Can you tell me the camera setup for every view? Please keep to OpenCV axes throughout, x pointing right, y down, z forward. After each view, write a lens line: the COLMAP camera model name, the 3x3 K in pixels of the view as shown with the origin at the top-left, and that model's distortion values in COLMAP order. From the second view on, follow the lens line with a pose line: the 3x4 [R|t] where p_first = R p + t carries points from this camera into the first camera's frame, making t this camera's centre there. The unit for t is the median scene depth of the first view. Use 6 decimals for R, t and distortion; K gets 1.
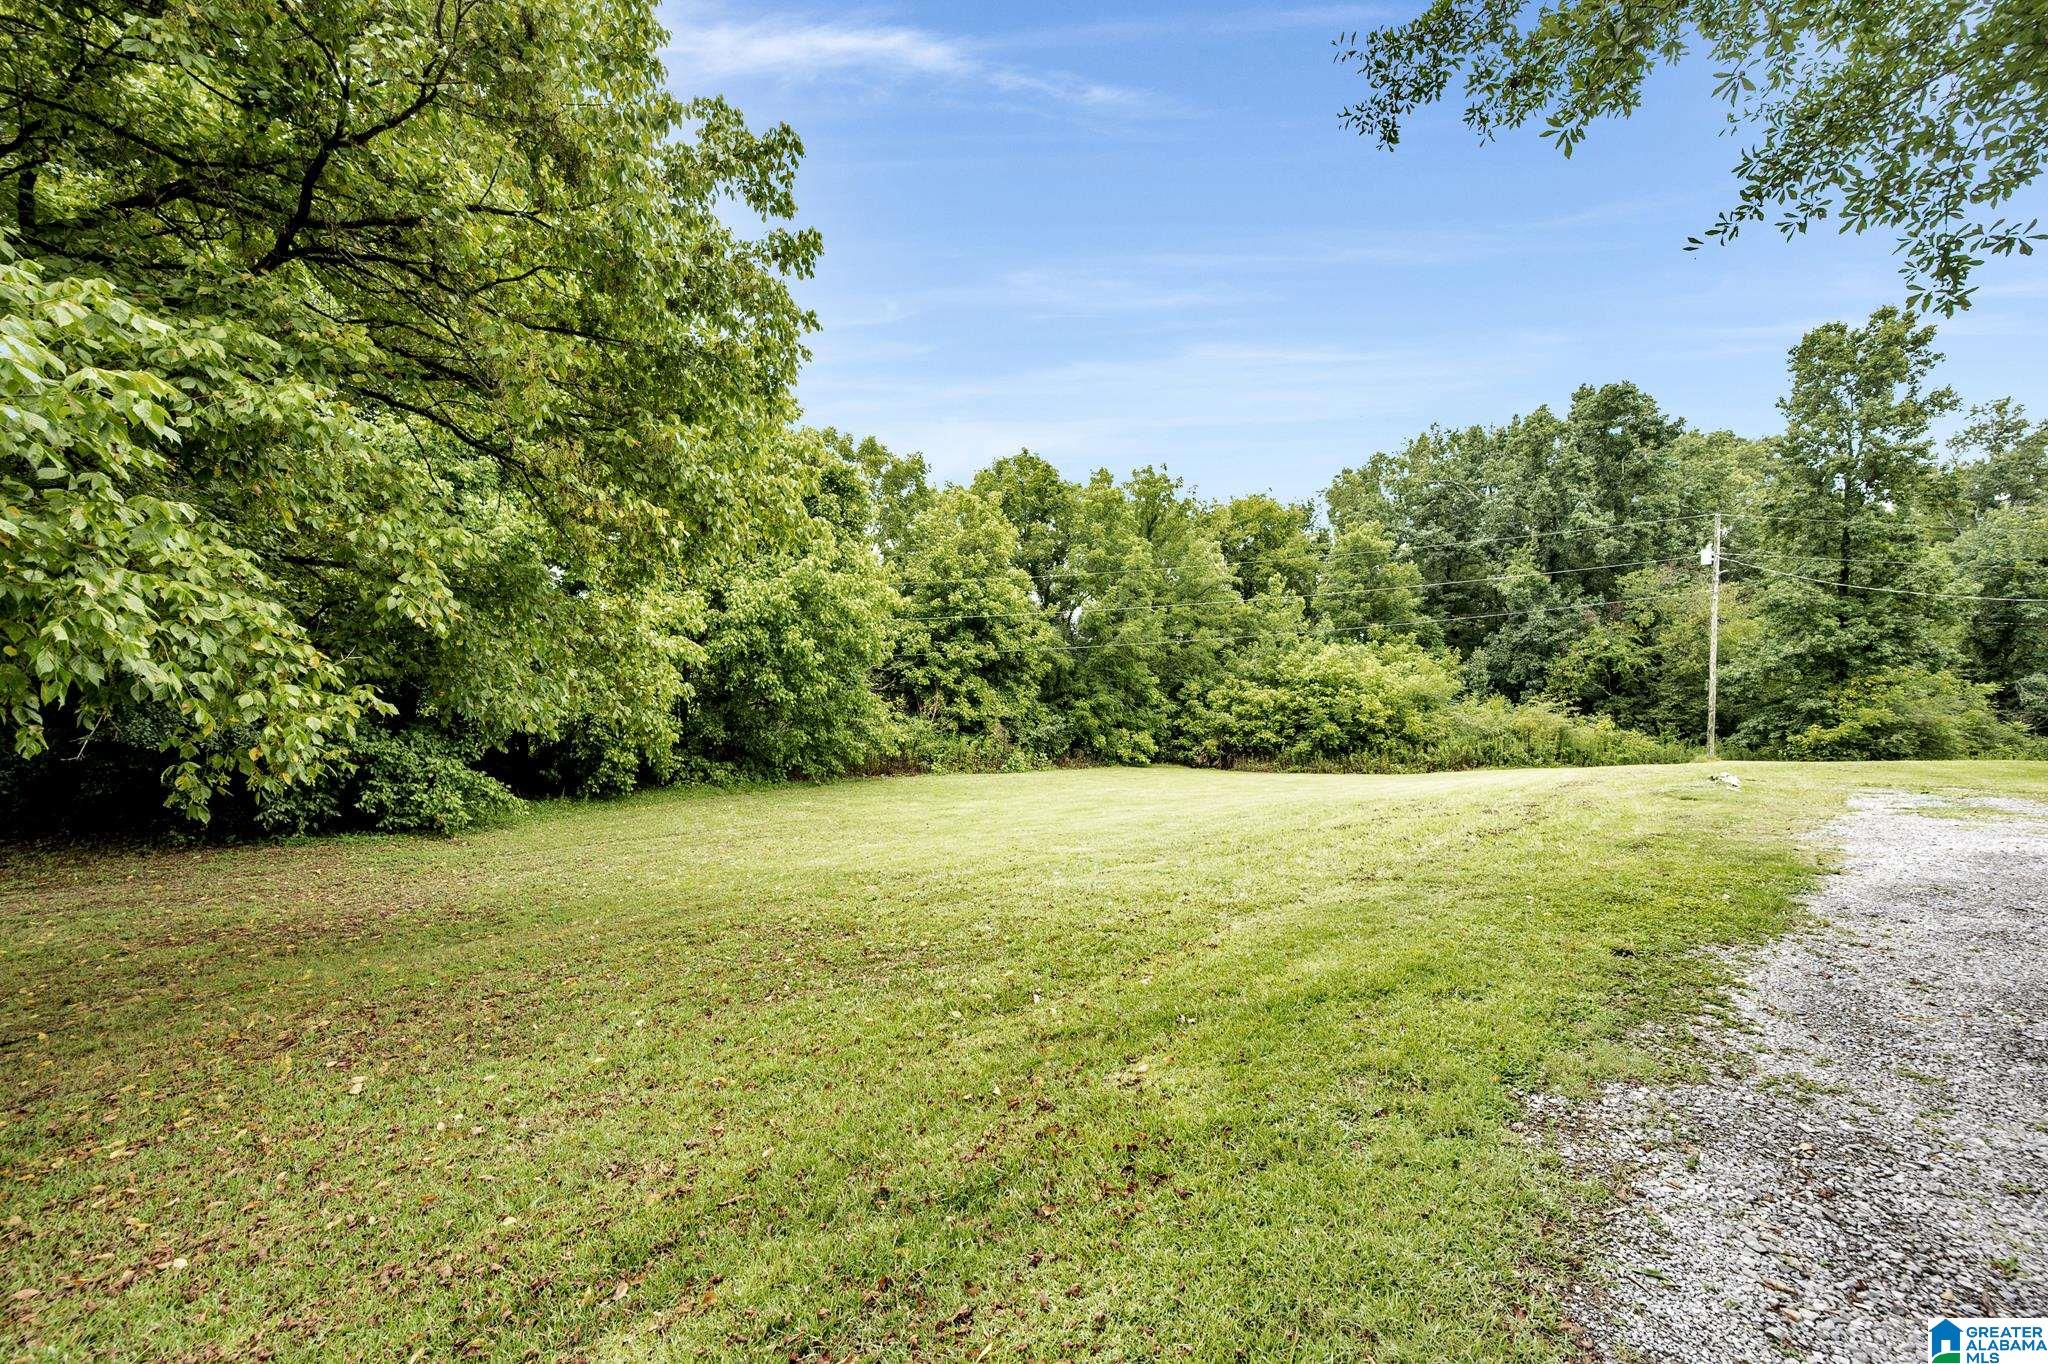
lens RADIAL K [[801.9, 0, 1027.9], [0, 801.9, 689.5], [0, 0, 1]] dist [-0.000466, 0.000356]
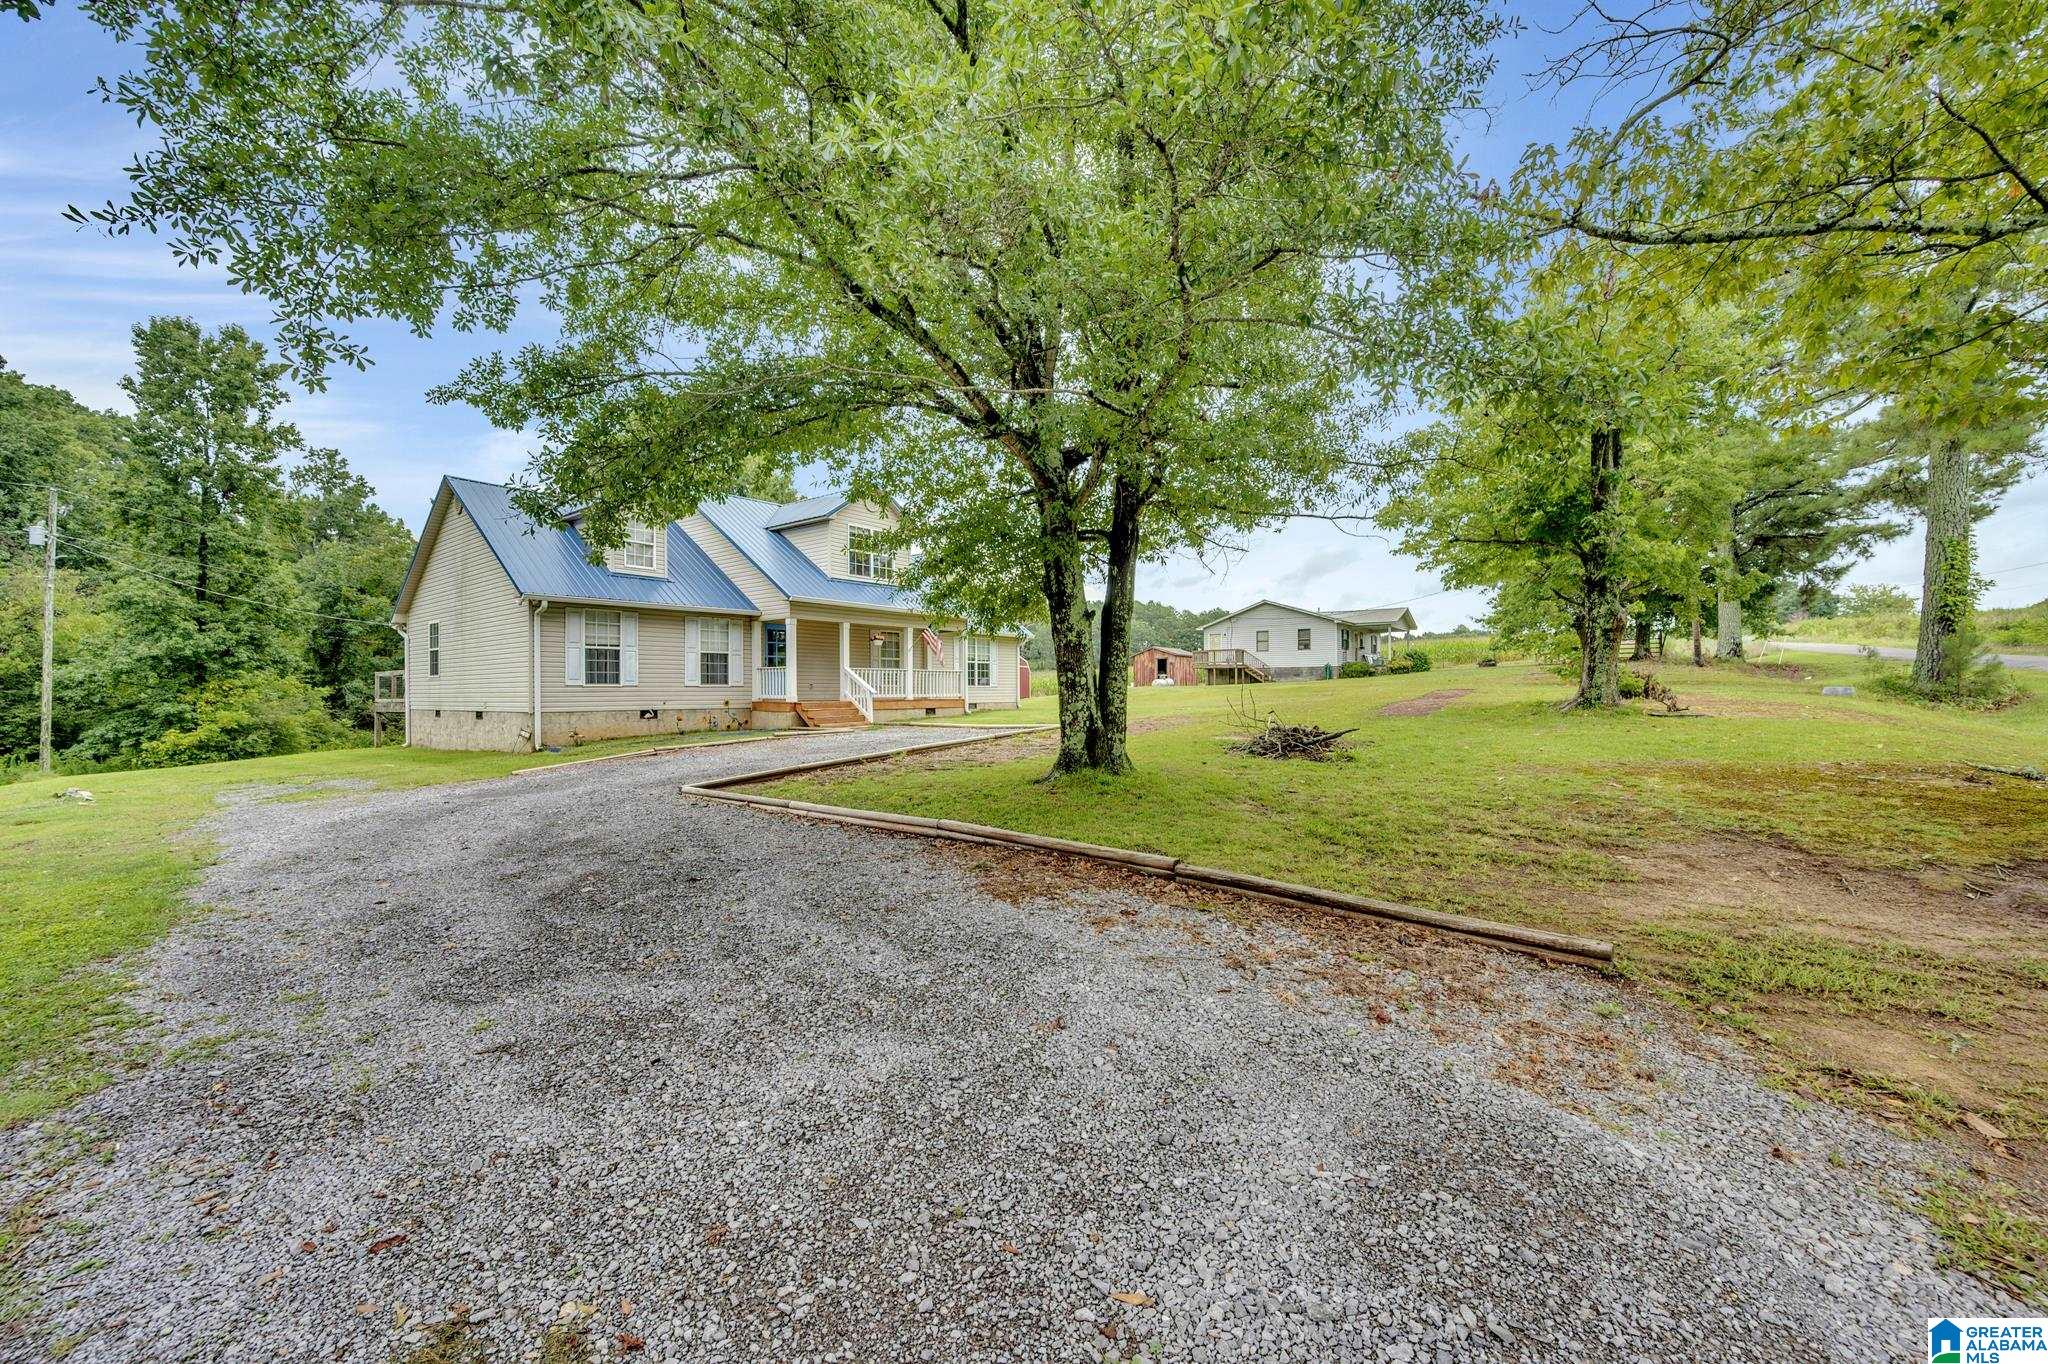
lens RADIAL K [[801.9, 0, 1027.9], [0, 801.9, 689.5], [0, 0, 1]] dist [-0.000466, 0.000356]
pose [[-0.026226, -0.000297, 0.999656, -0.016318], [0.005472, 0.999985, 0.000441, 0.000721], [-0.999641, 0.005482, -0.026224, -0.010326]]
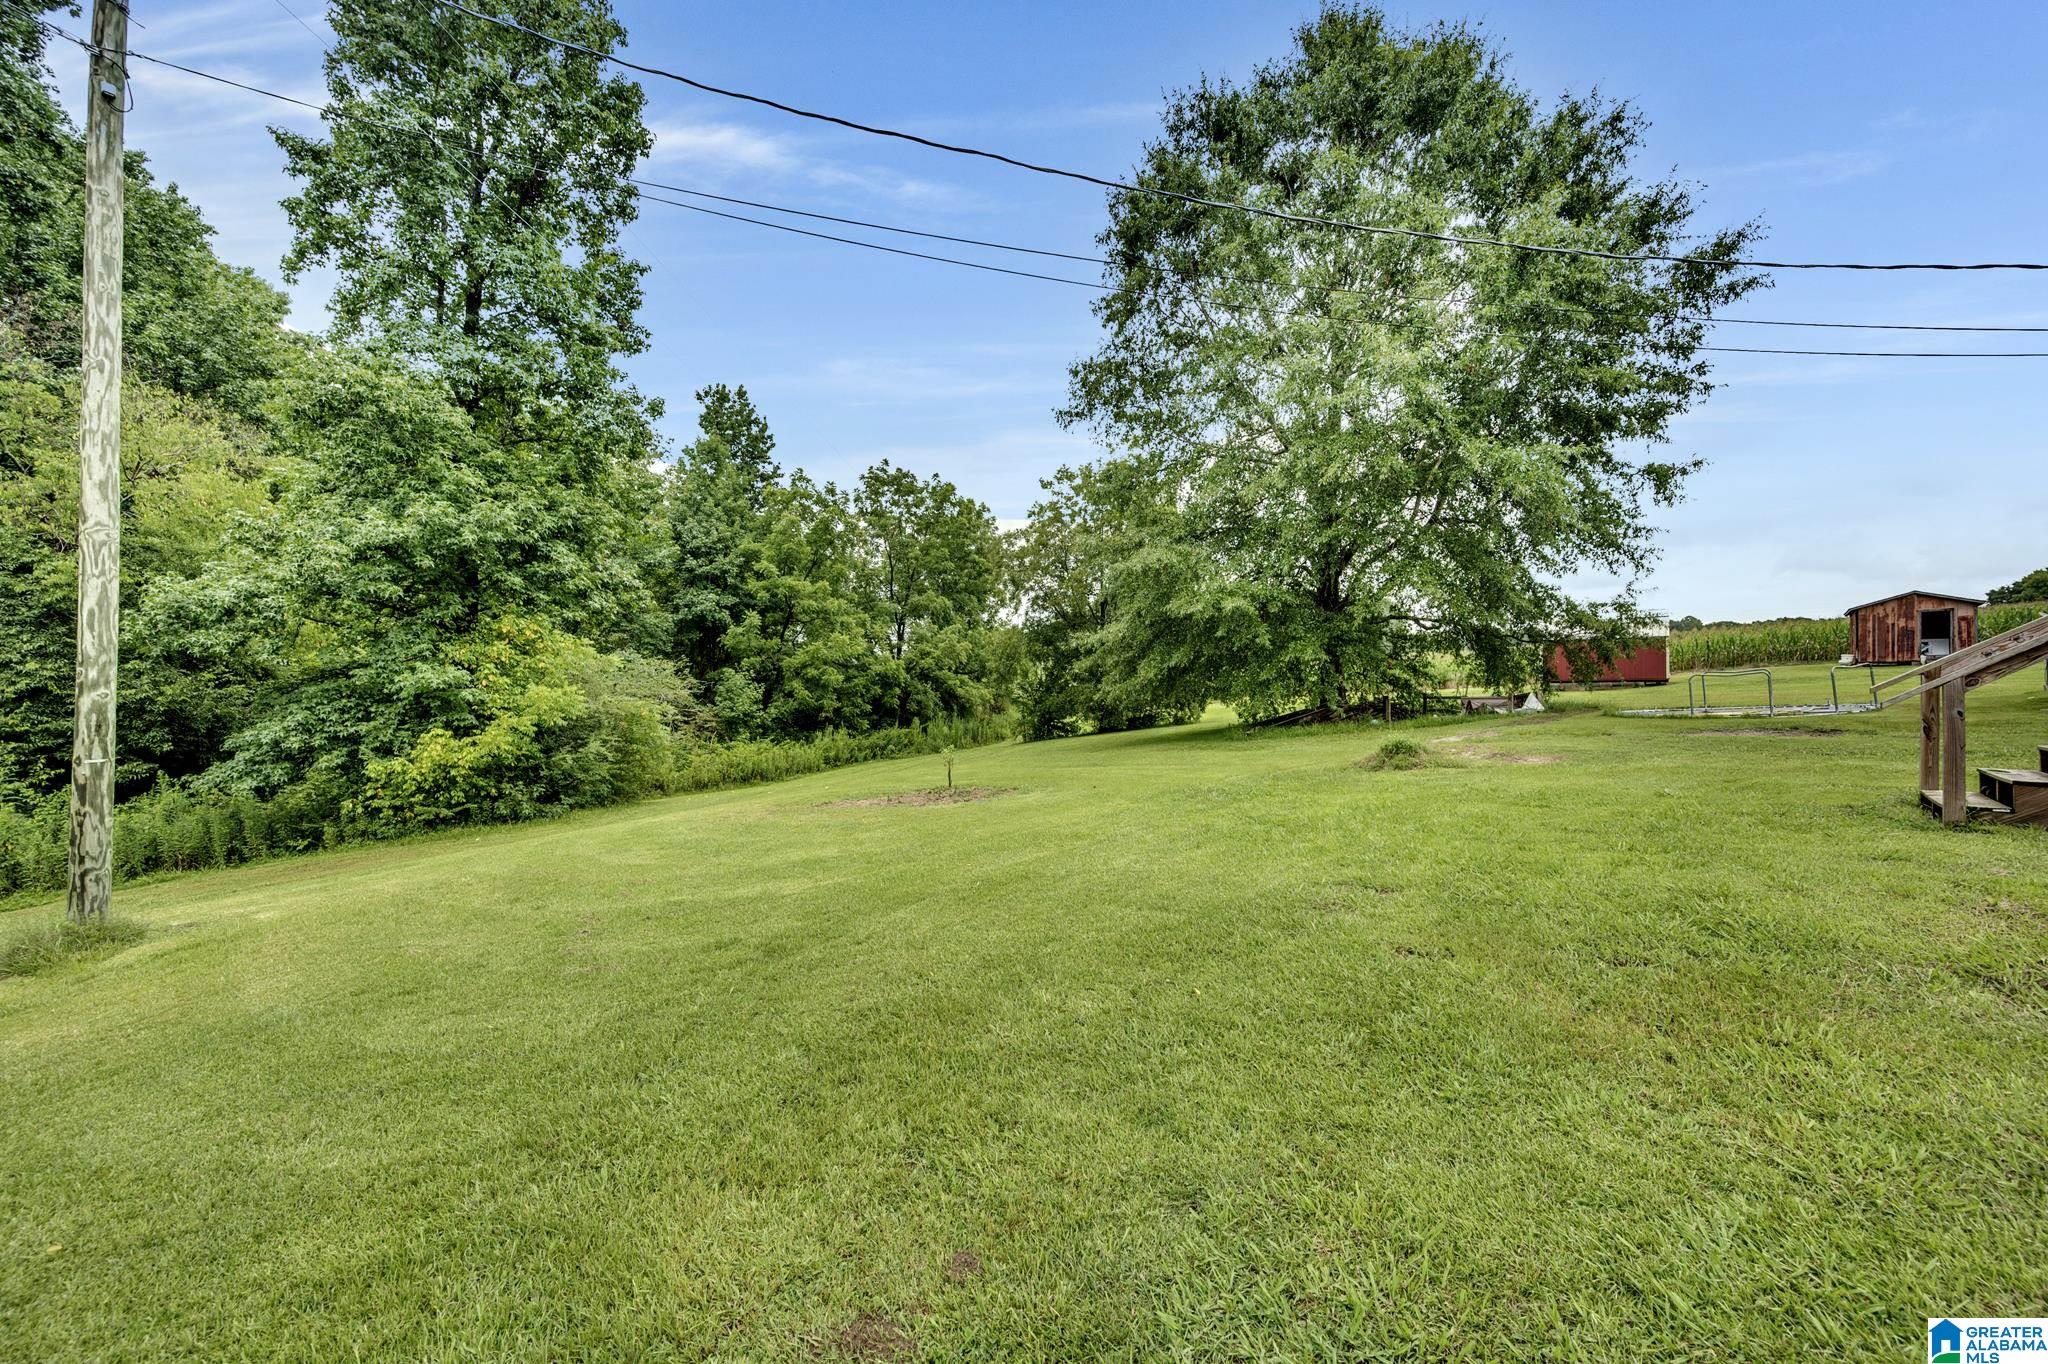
lens RADIAL K [[801.9, 0, 1027.9], [0, 801.9, 689.5], [0, 0, 1]] dist [-0.000466, 0.000356]
pose [[0.060672, -0.002482, 0.998155, 0.580944], [0.004120, 0.999989, 0.002236, 0.023794], [-0.998149, 0.003977, 0.060681, 0.656337]]
